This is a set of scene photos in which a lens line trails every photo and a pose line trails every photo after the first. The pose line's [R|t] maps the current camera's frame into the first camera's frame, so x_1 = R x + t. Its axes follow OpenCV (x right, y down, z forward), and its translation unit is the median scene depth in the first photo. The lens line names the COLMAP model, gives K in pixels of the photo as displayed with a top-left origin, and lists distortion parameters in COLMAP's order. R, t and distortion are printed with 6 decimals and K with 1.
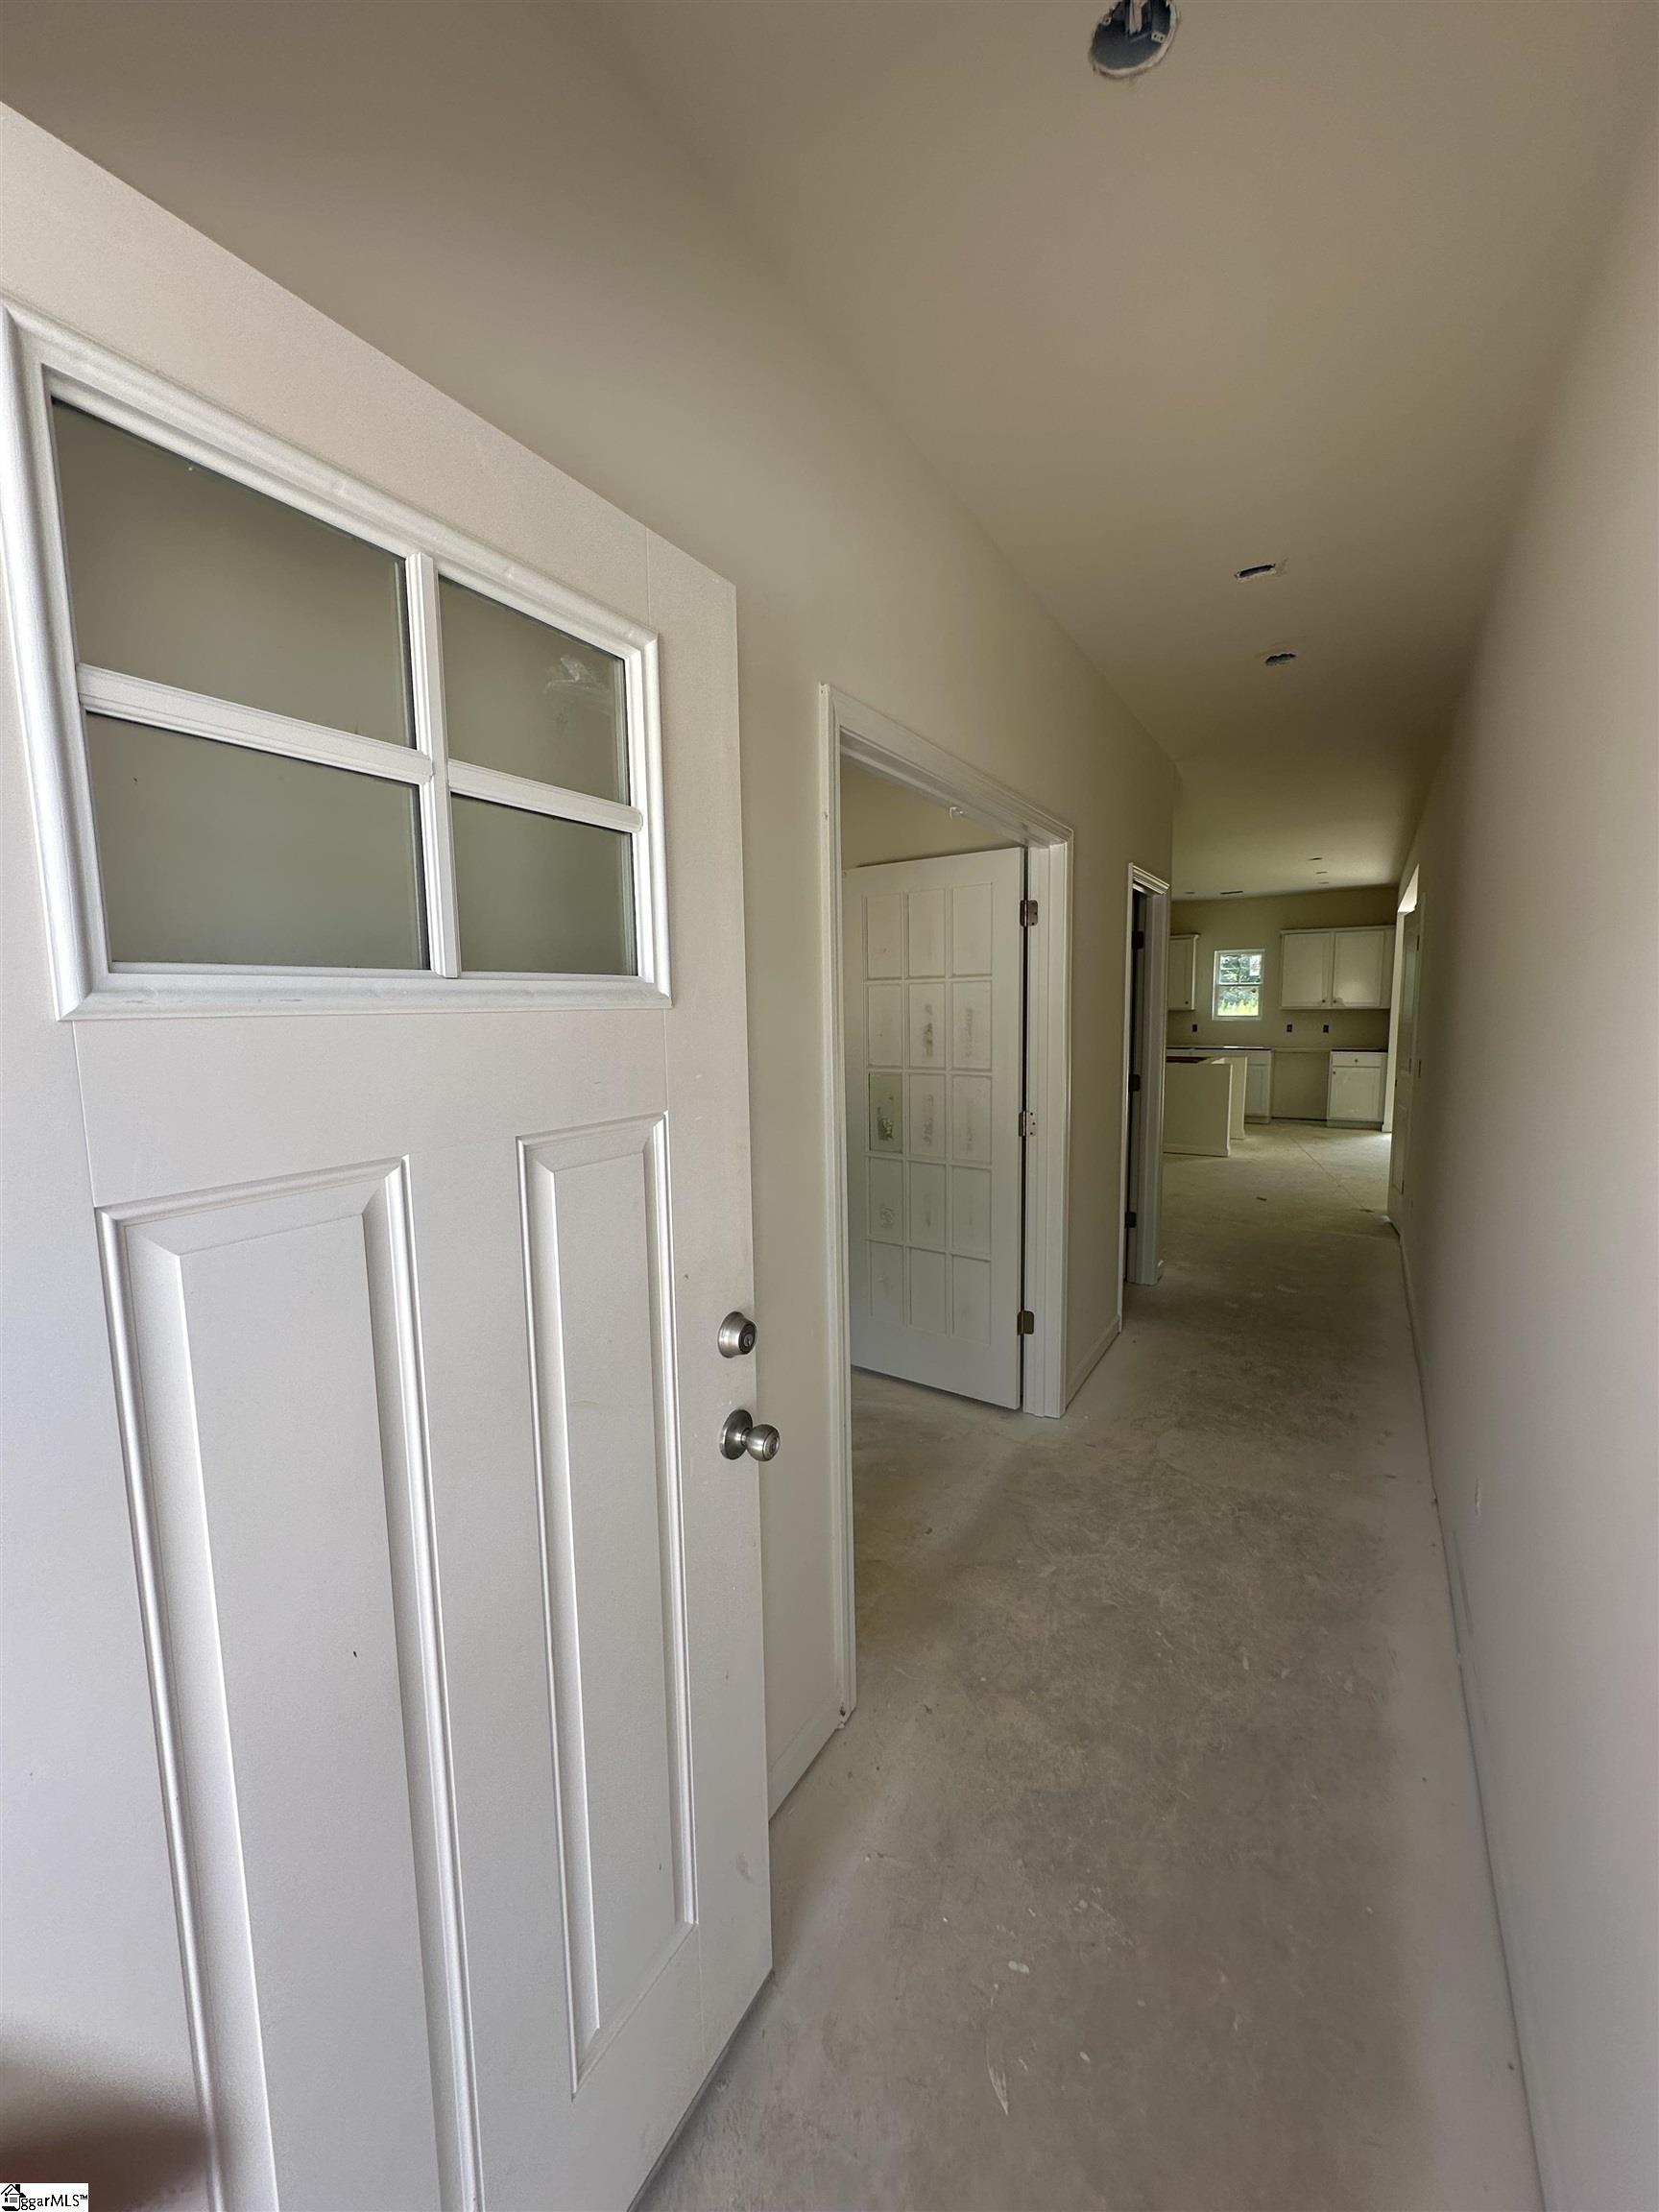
lens RADIAL K [[873.6, 0, 829.5], [0, 873.6, 1106.0], [0, 0, 1]] dist [-0.001272, -0.000703]
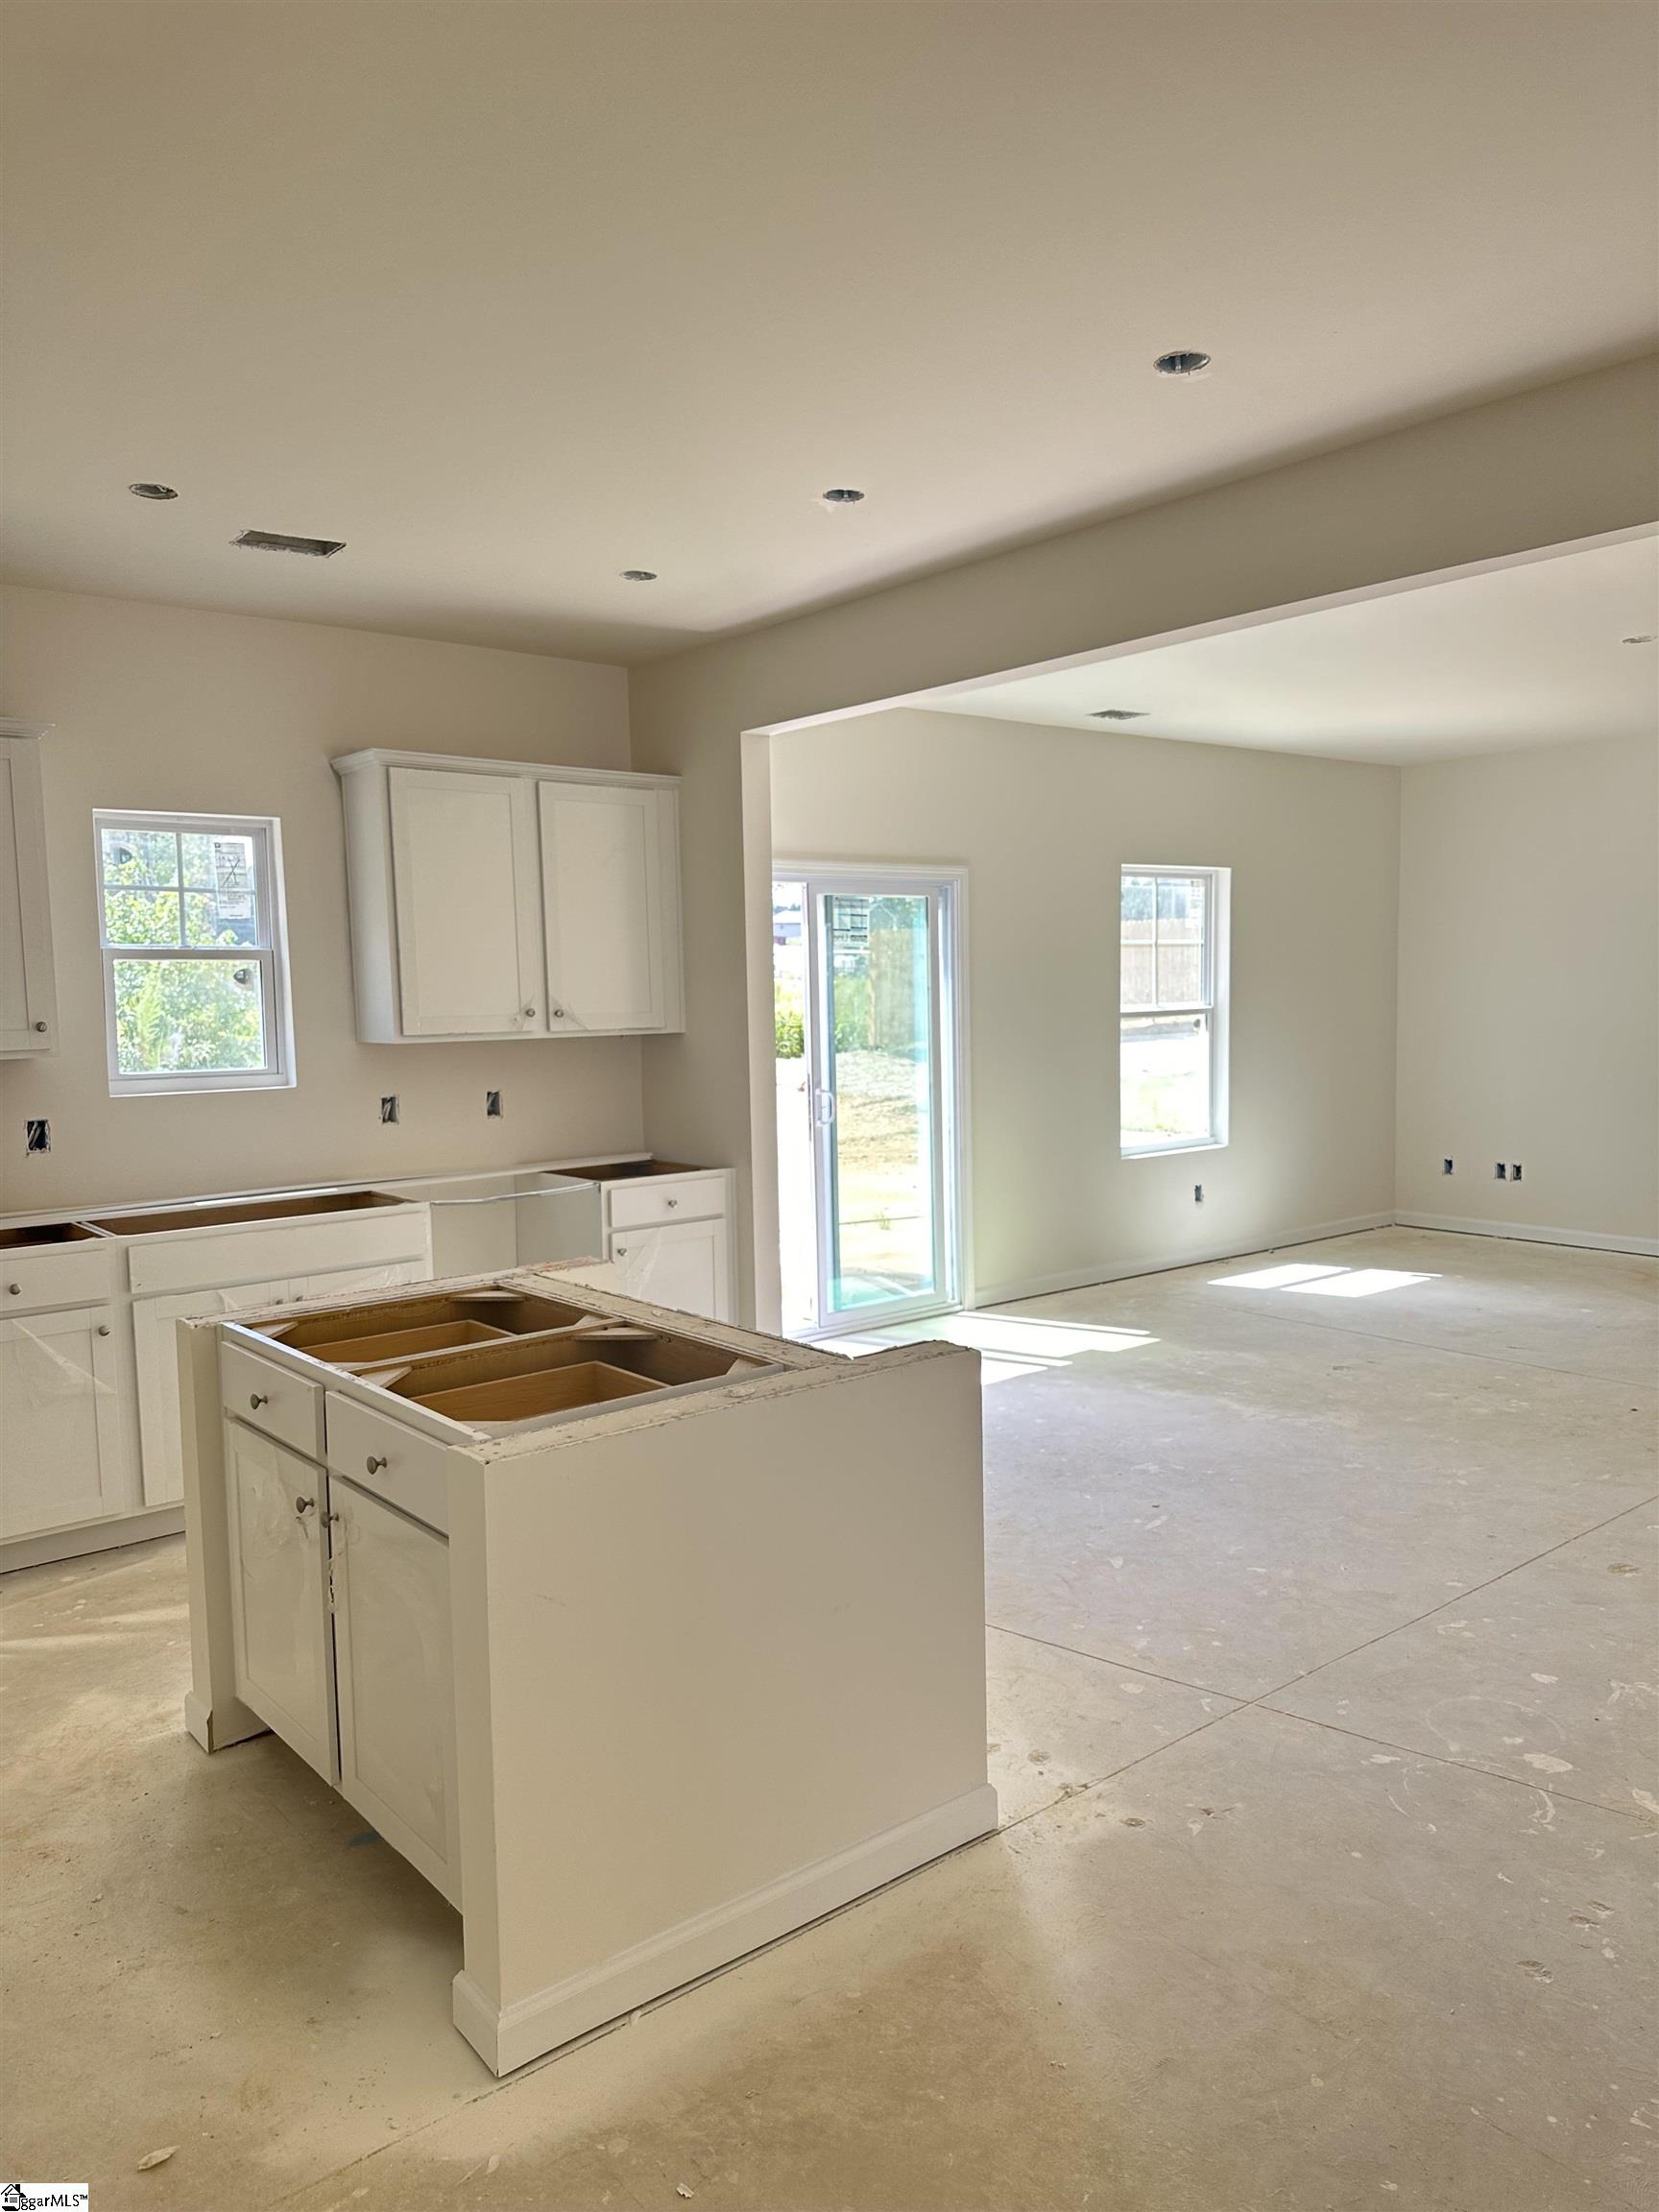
lens RADIAL K [[1551.7, 0, 829.5], [0, 1551.7, 1106.0], [0, 0, 1]] dist [0.121174, -0.146396]
pose [[0.326370, -0.068881, 0.942729, 0.096893], [0.124257, 0.991813, 0.029450, -0.086021], [-0.937039, 0.107530, 0.332257, 0.688219]]
